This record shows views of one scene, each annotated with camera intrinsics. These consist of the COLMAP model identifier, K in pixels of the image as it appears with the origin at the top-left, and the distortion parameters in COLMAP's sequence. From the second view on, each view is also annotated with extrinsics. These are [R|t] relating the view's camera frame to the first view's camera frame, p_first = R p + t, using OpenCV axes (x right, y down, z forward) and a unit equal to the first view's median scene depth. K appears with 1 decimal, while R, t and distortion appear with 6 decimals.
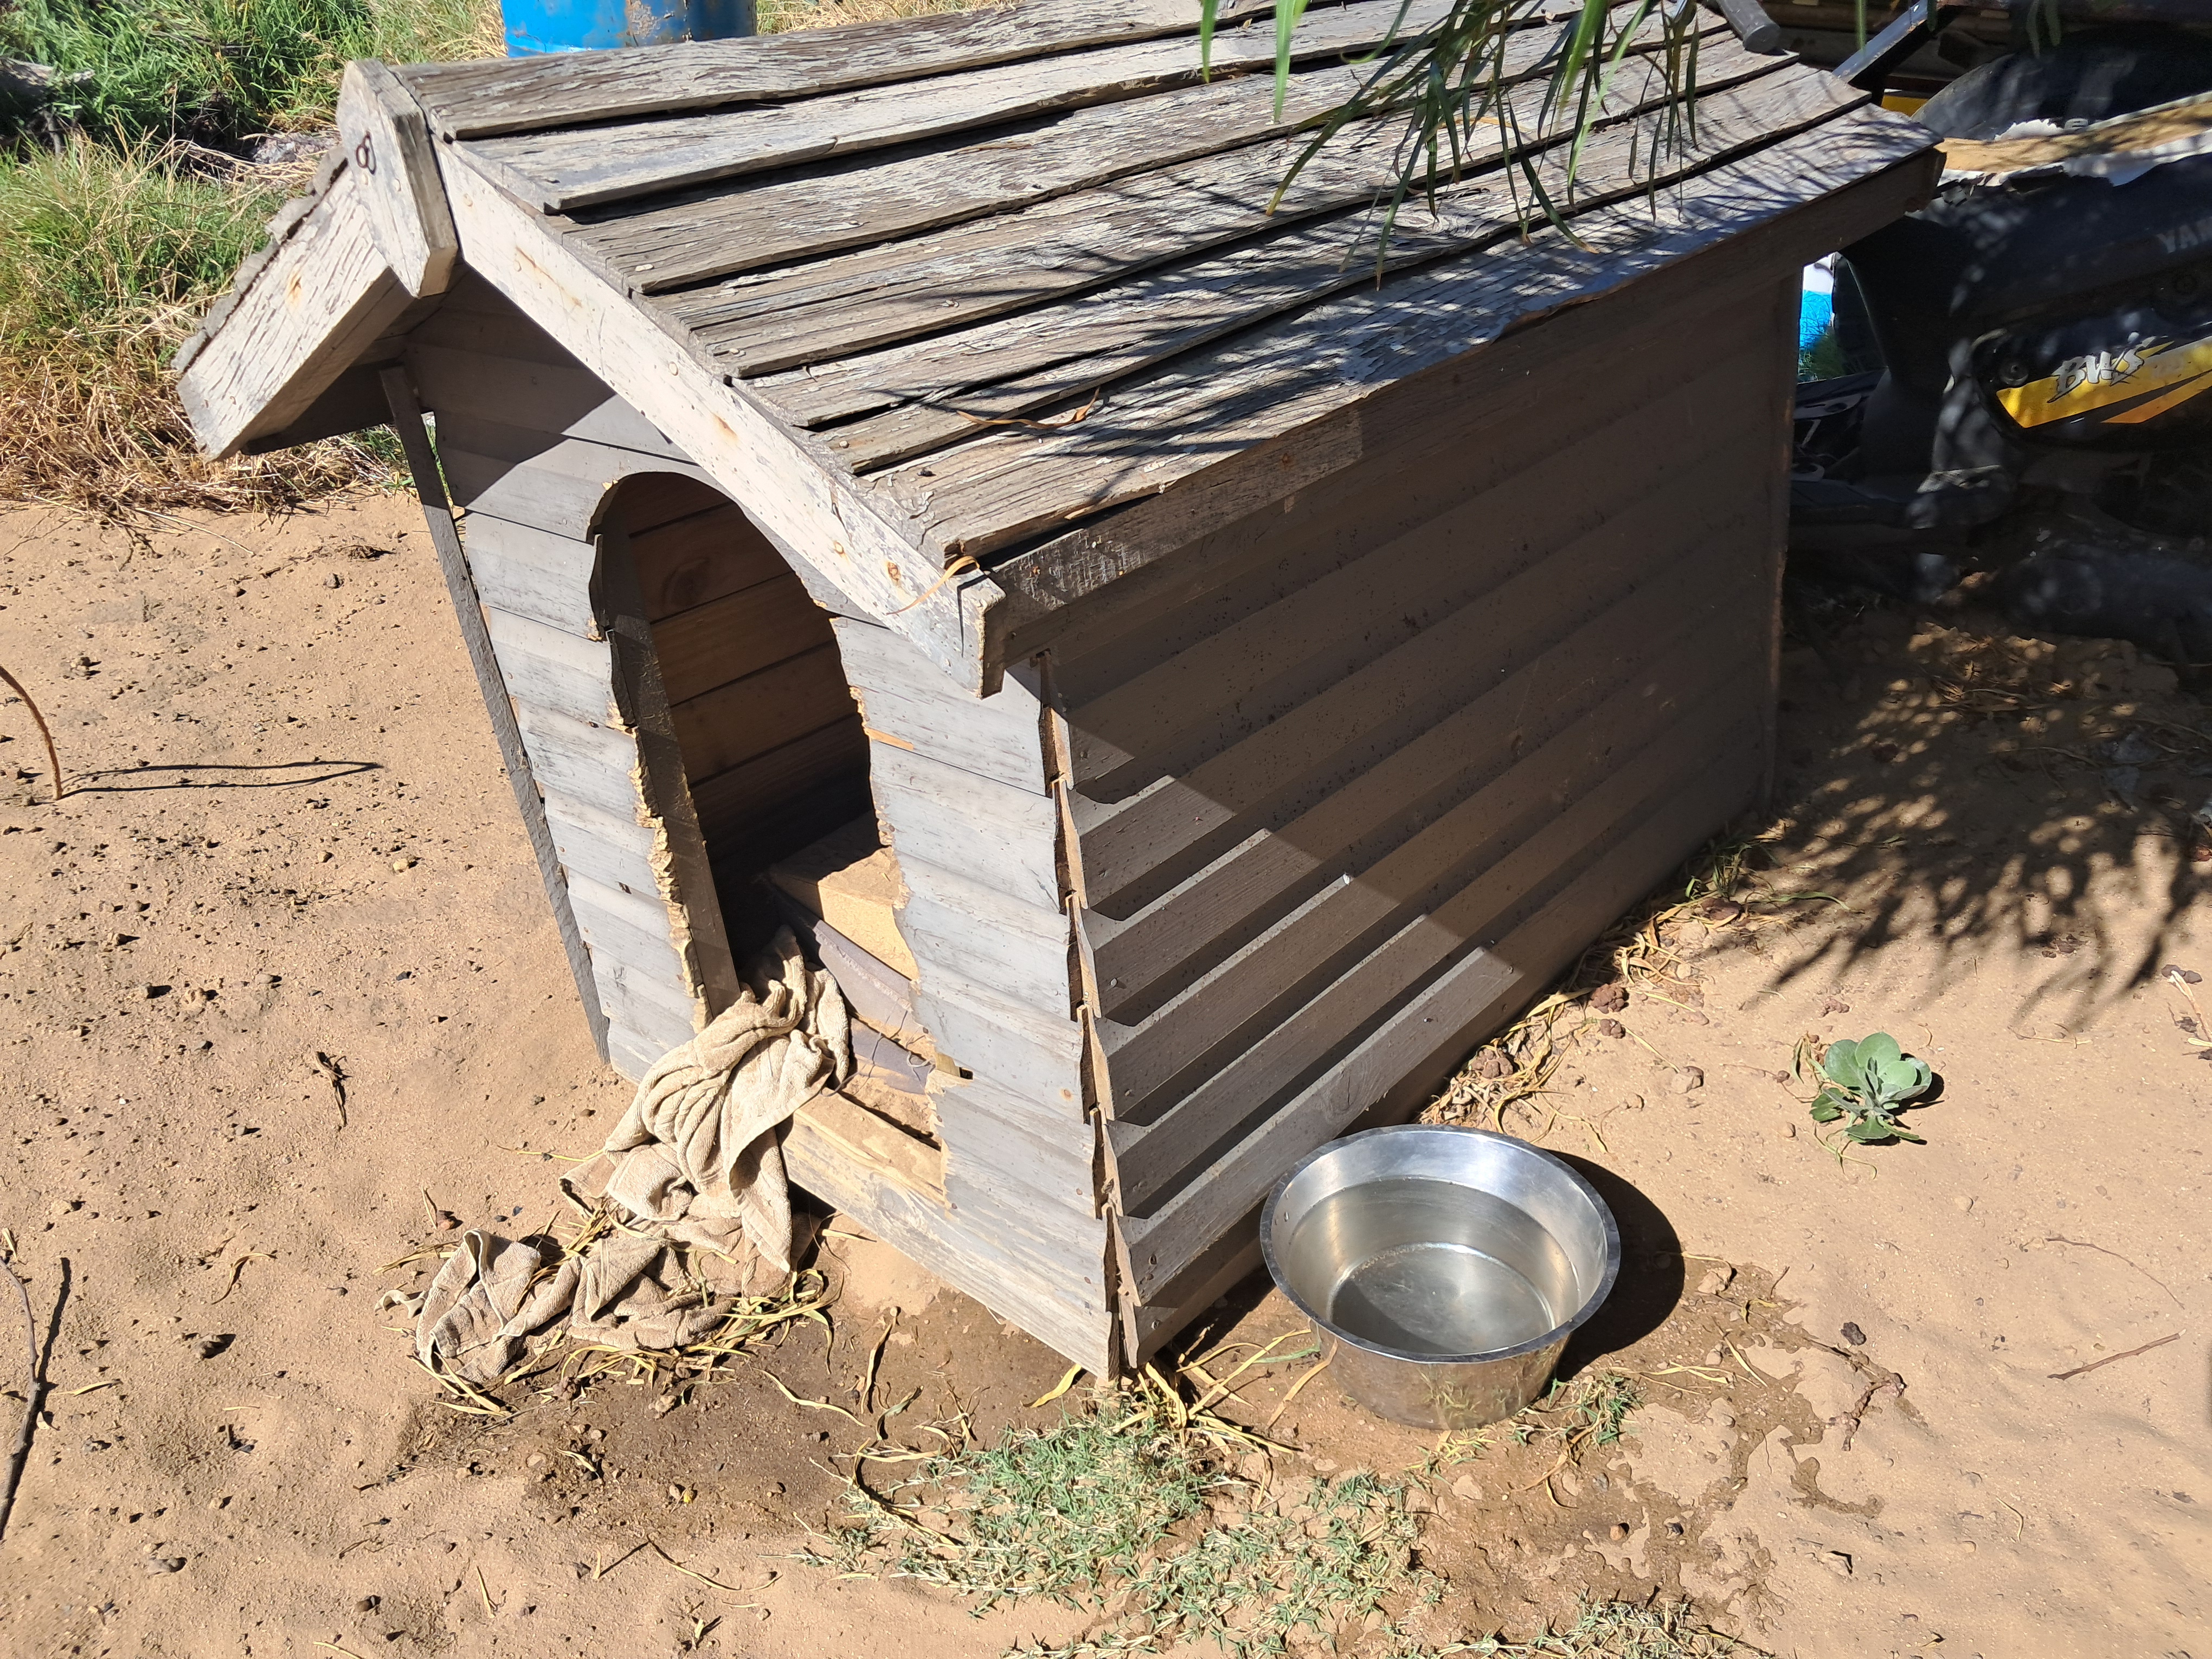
lens RADIAL K [[1744.5, 0, 1045.7], [0, 1744.5, 835.6], [0, 0, 1]] dist [0.088965, -0.116201]
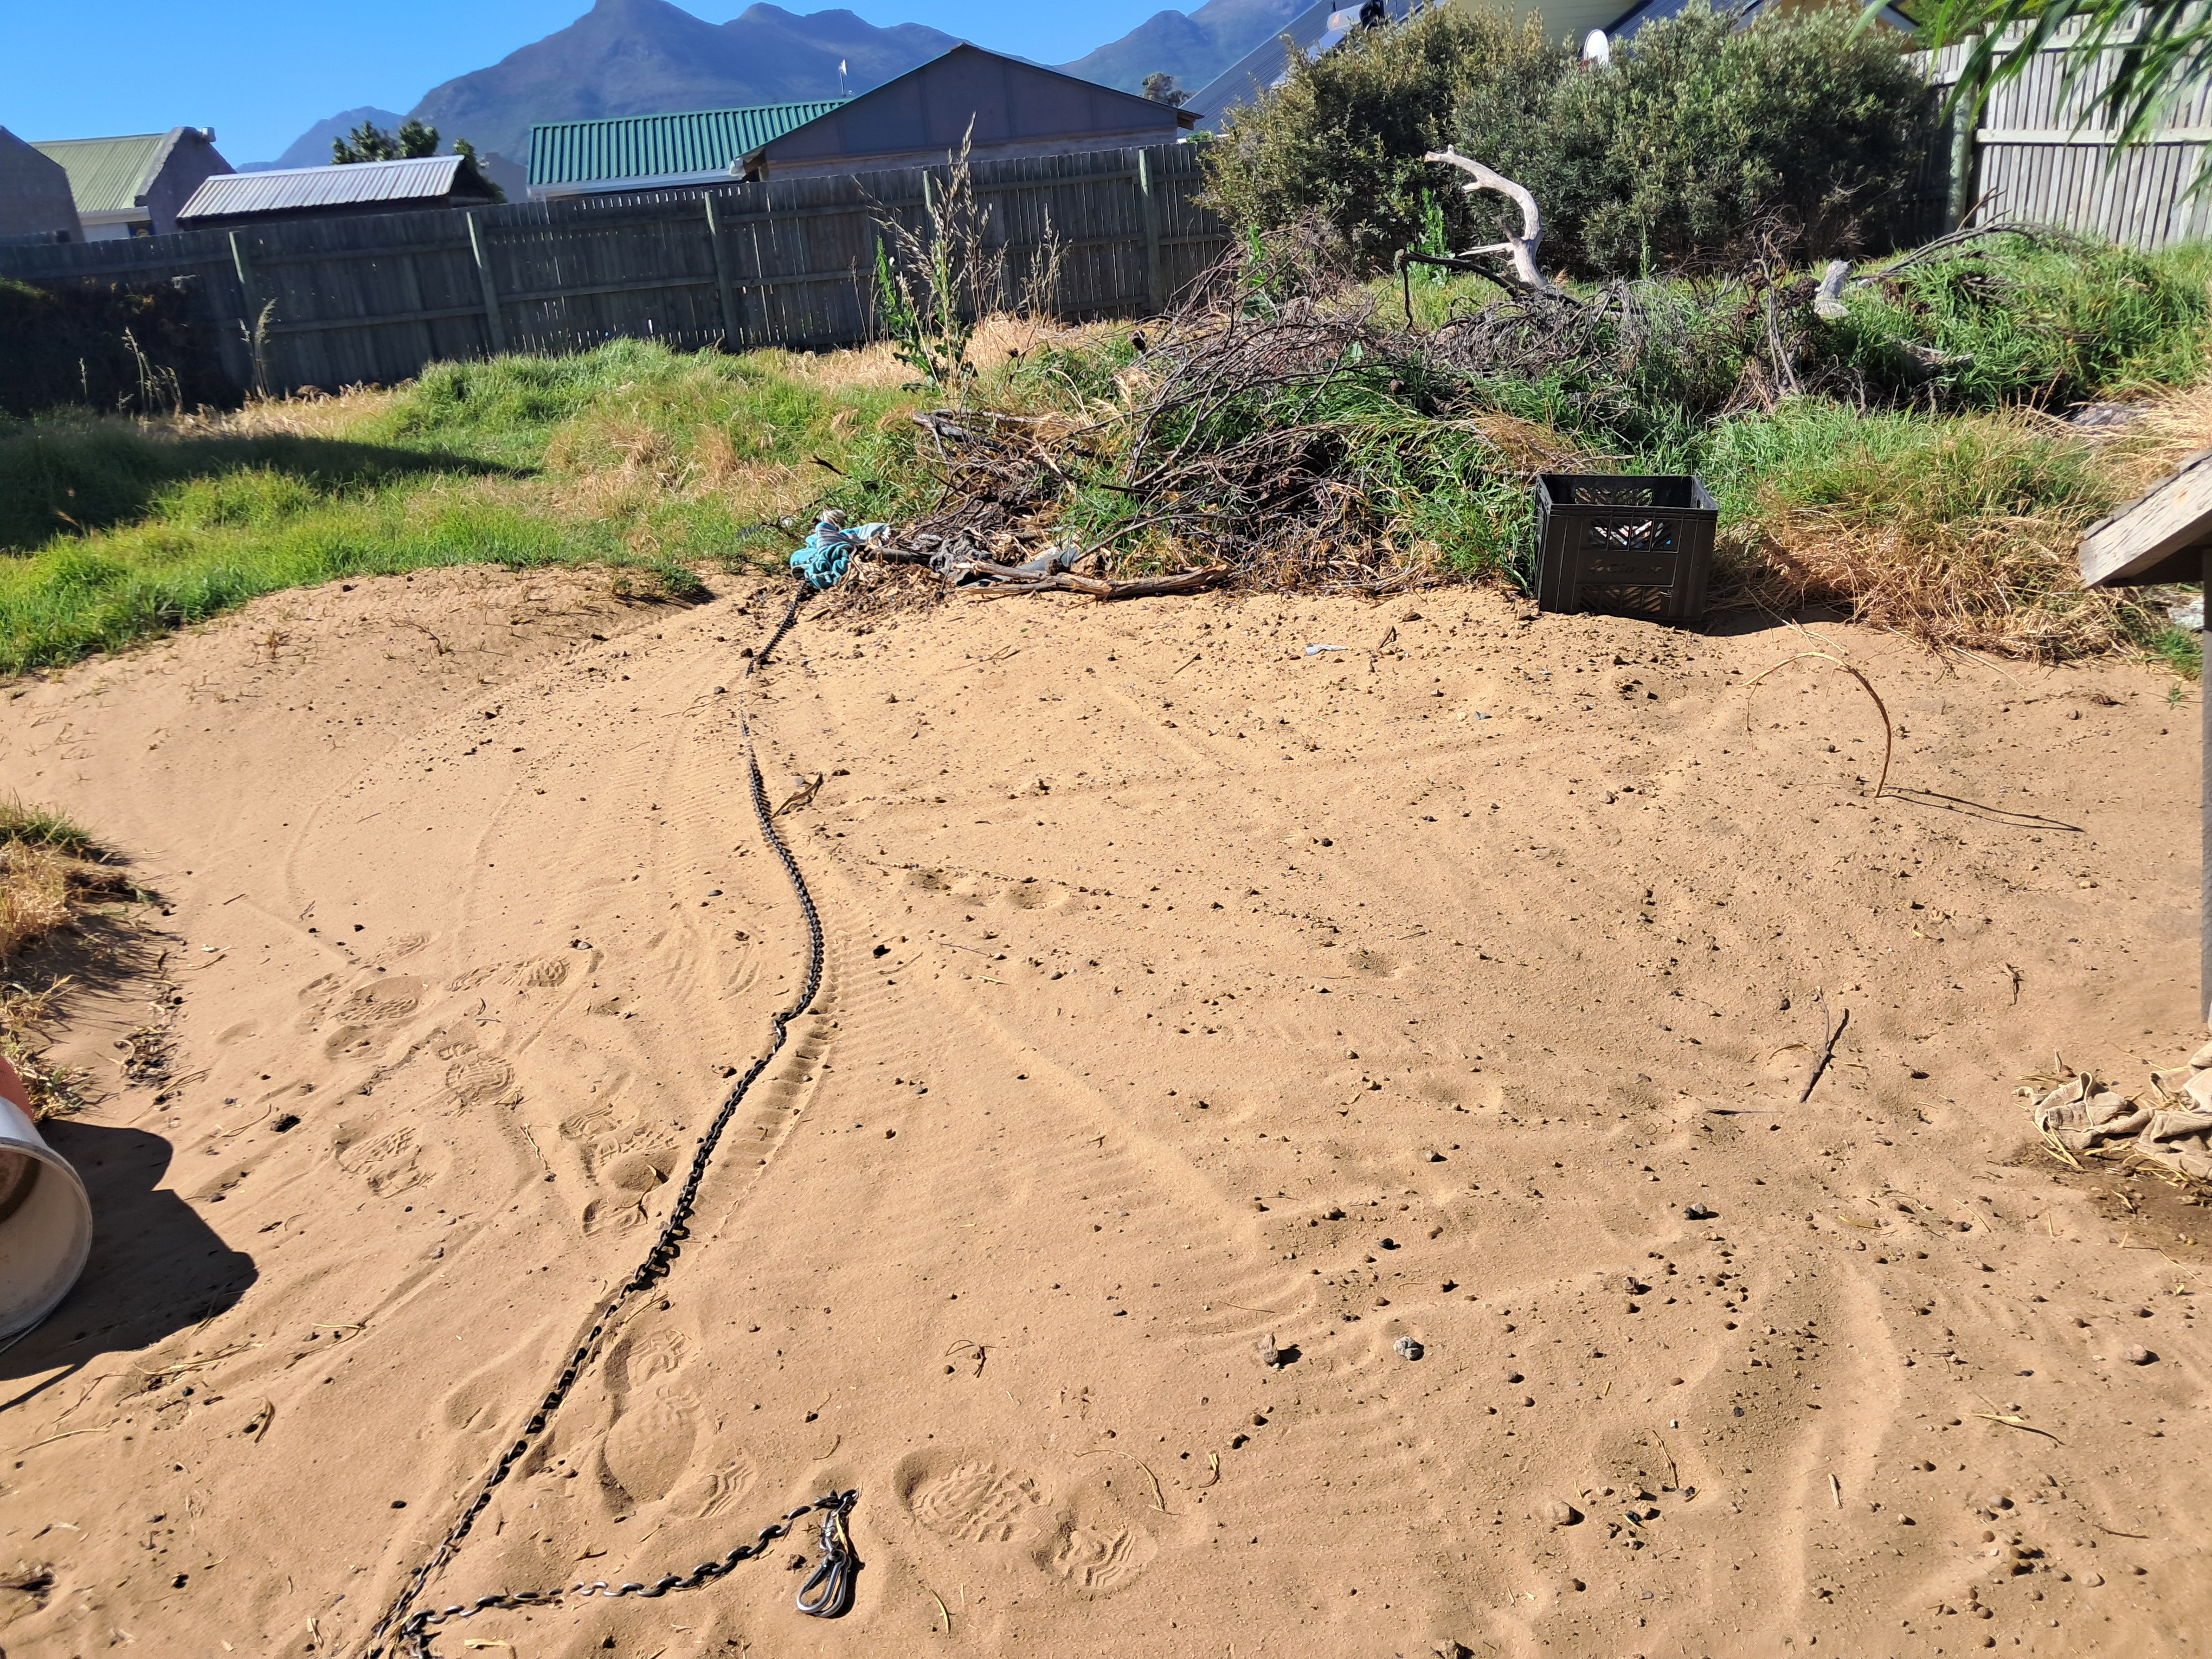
lens RADIAL K [[1665.3, 0, 1106.0], [0, 1665.3, 829.5], [0, 0, 1]] dist [0.030257, -0.046400]
pose [[0.636461, 0.223943, -0.738083, 0.183077], [-0.309457, 0.950668, 0.021593, 0.257847], [0.706508, 0.214662, 0.674364, -0.711959]]
